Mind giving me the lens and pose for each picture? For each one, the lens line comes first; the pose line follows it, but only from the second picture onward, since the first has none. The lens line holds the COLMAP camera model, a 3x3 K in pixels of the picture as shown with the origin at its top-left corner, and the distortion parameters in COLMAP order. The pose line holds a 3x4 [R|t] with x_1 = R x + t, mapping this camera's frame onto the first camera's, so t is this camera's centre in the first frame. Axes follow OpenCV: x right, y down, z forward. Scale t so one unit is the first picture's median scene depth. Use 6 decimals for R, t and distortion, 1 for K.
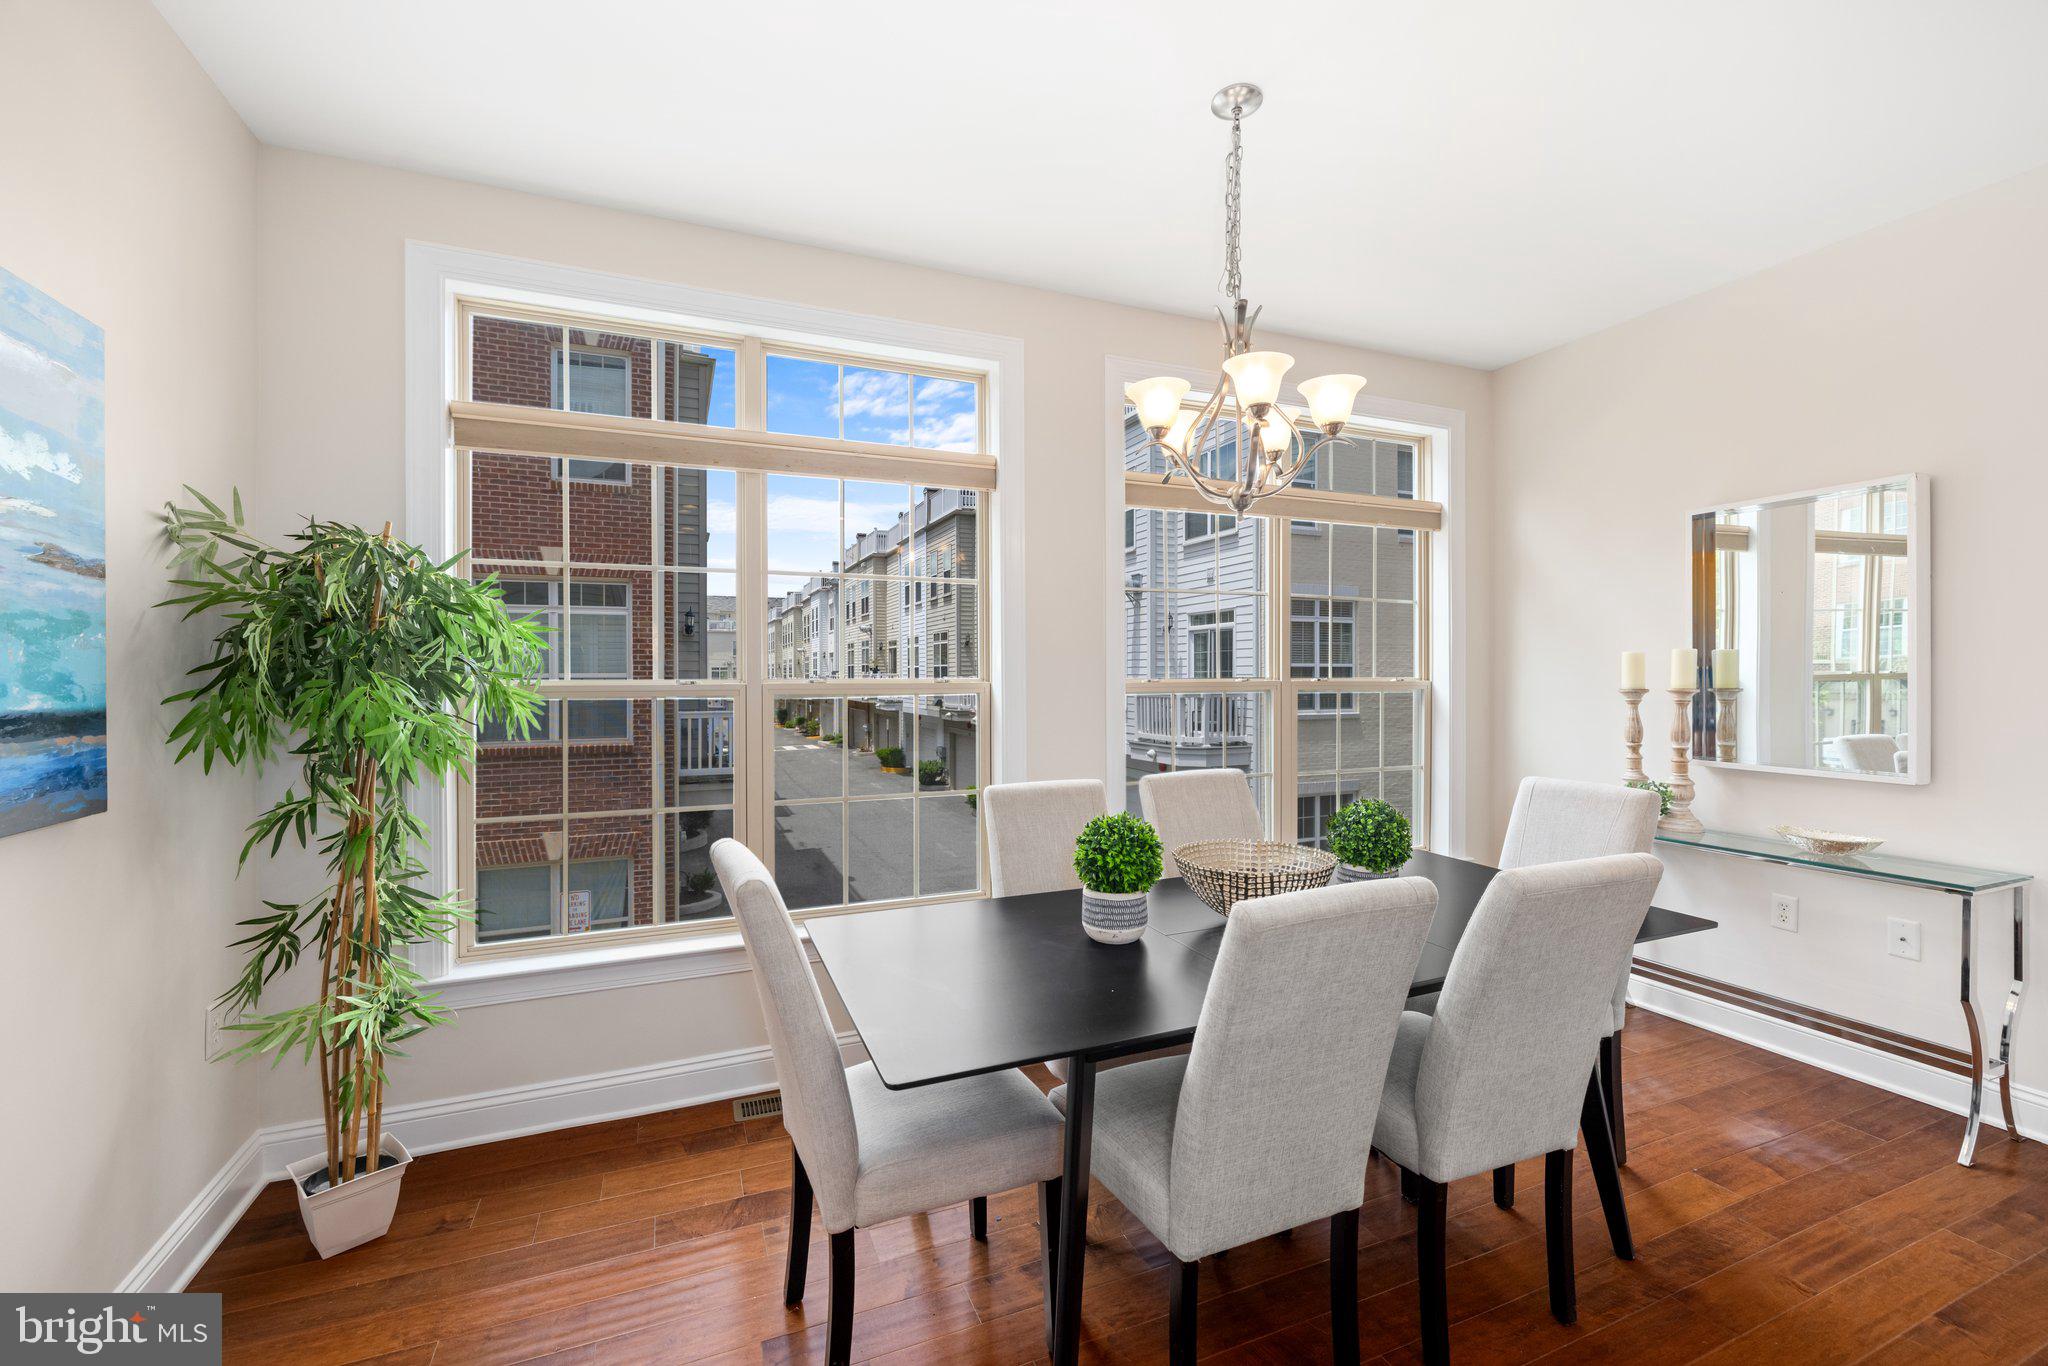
lens RADIAL K [[854.7, 0, 1021.8], [0, 854.7, 676.9], [0, 0, 1]] dist [-0.000474, -0.000026]
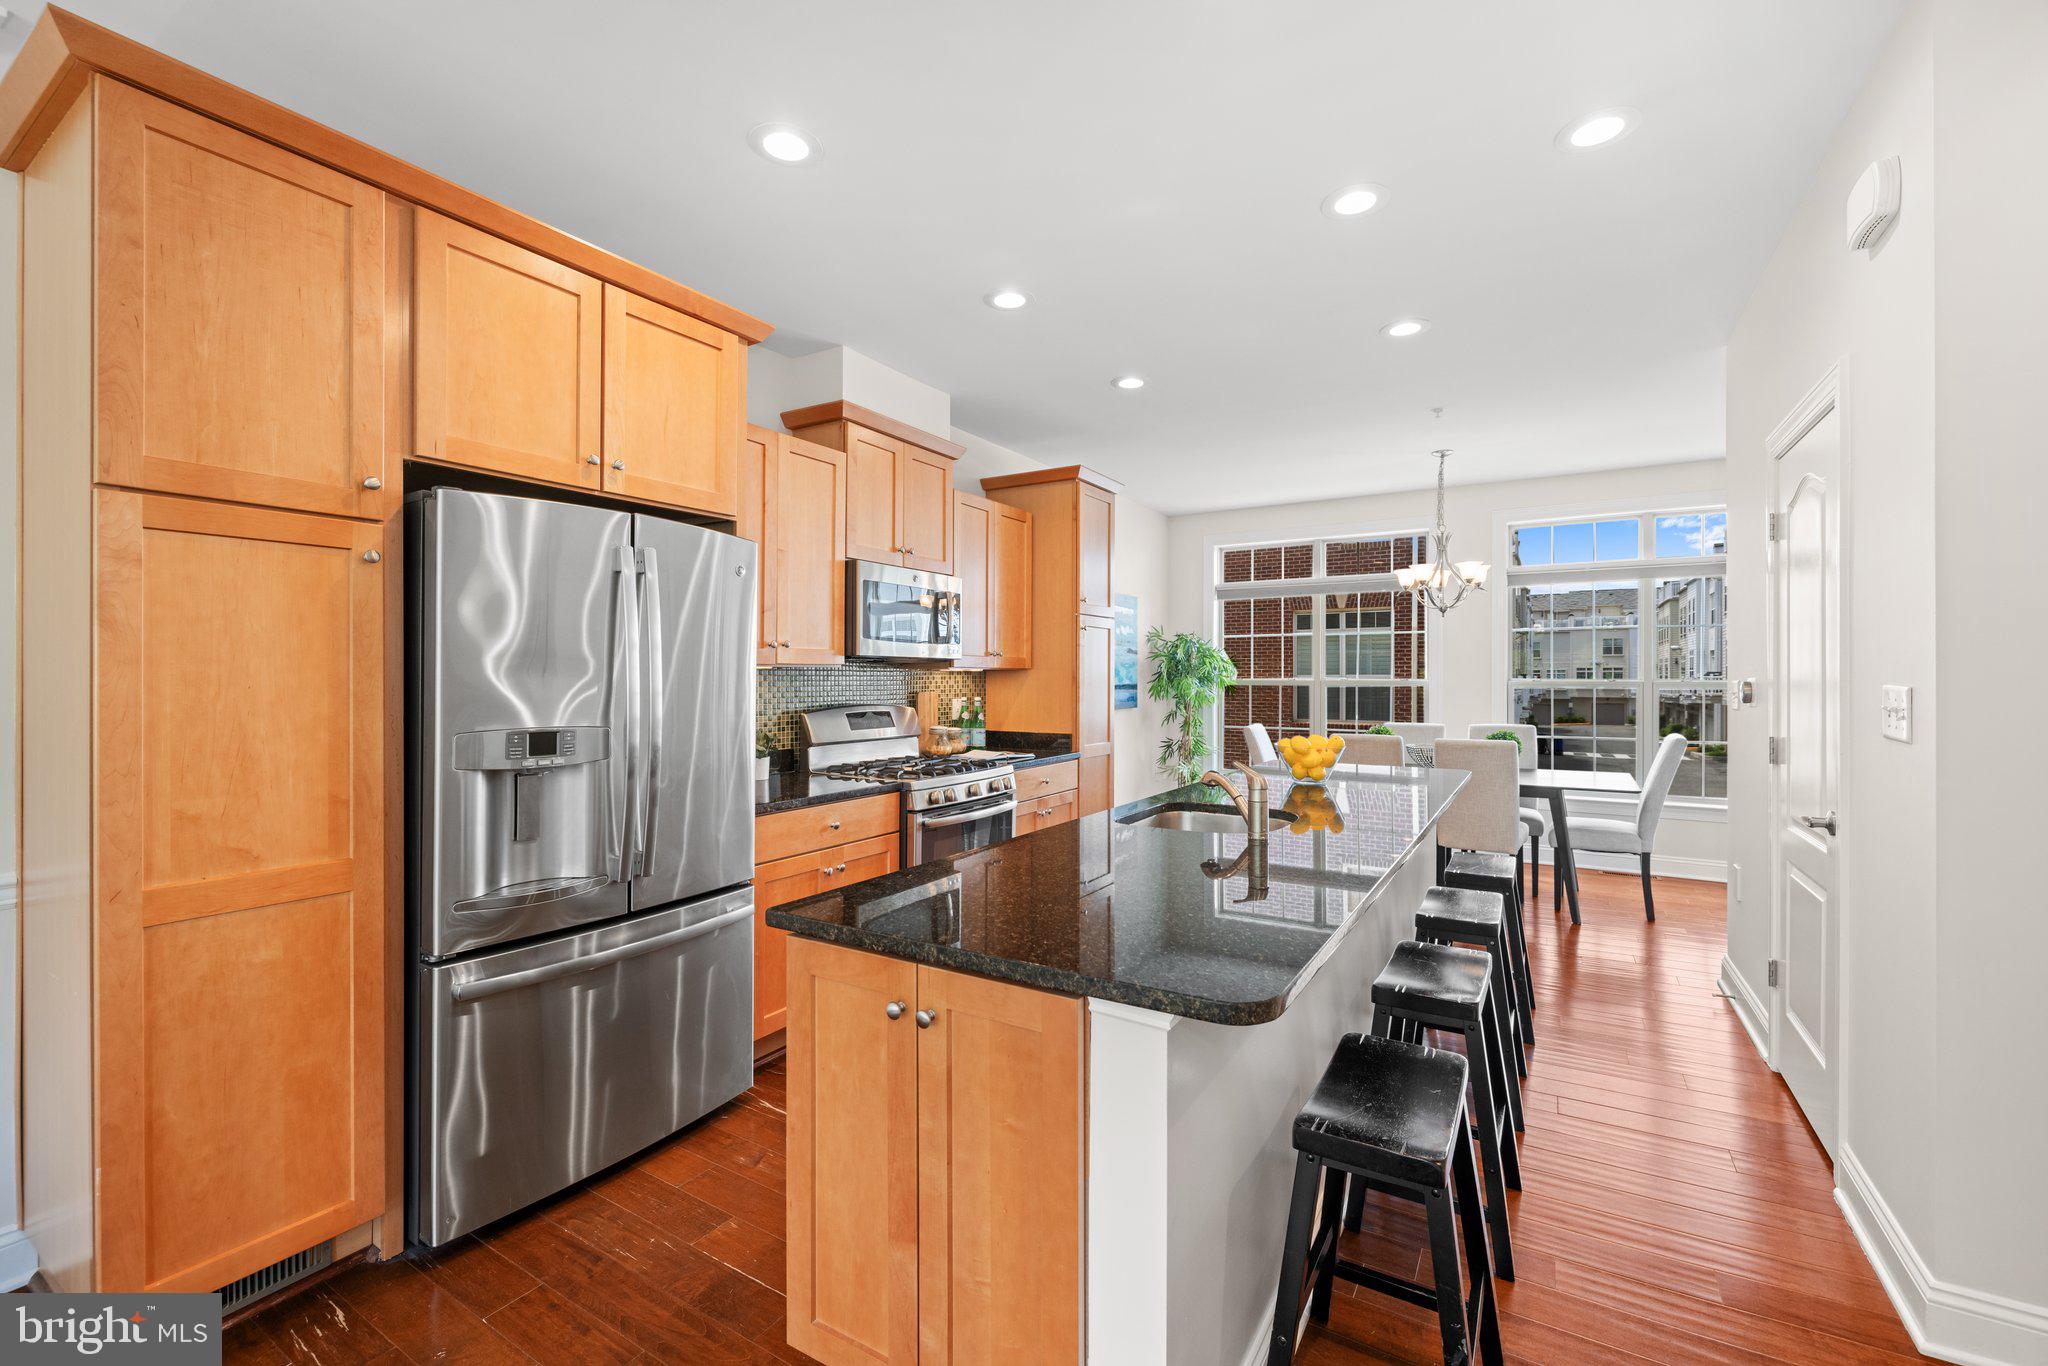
lens RADIAL K [[854.7, 0, 1021.8], [0, 854.7, 676.9], [0, 0, 1]] dist [-0.000474, -0.000026]
pose [[0.580724, 0.003054, -0.814095, 1.602870], [-0.002466, 0.999995, 0.001992, -0.006168], [0.814097, 0.000851, 0.580728, -1.509497]]
